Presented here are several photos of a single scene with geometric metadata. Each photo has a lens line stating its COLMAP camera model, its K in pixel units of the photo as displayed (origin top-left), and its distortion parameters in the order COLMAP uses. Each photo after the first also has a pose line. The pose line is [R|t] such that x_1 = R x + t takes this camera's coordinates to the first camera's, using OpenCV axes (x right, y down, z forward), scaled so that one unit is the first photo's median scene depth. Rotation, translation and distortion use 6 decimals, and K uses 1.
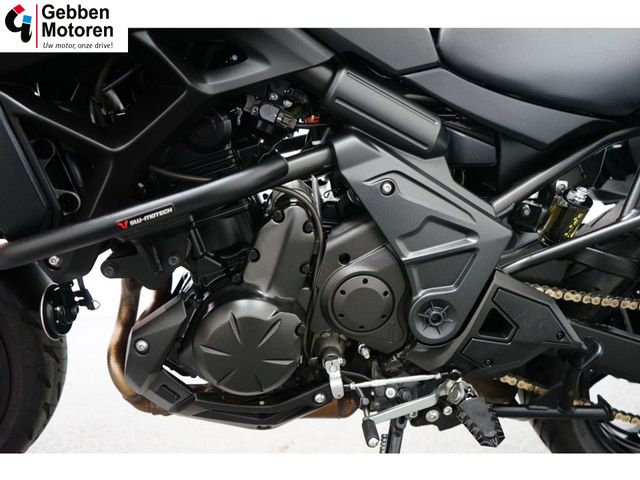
lens RADIAL K [[519.6, 0, 320.0], [0, 519.6, 240.0], [0, 0, 1]] dist [-0.049389, -0.001033]
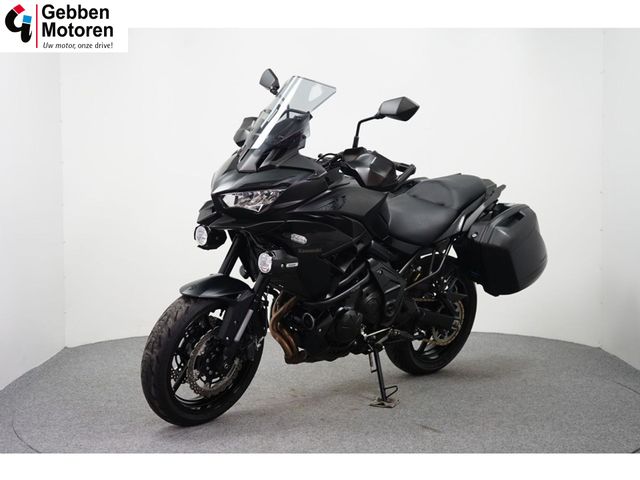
lens RADIAL K [[979.6, 0, 320.0], [0, 979.6, 240.0], [0, 0, 1]] dist [0.009621, 0.004632]
pose [[0.775615, -0.073078, 0.626962, -3.985846], [0.069786, 0.997114, 0.029891, -0.508585], [-0.627337, 0.020570, 0.778476, -3.569037]]
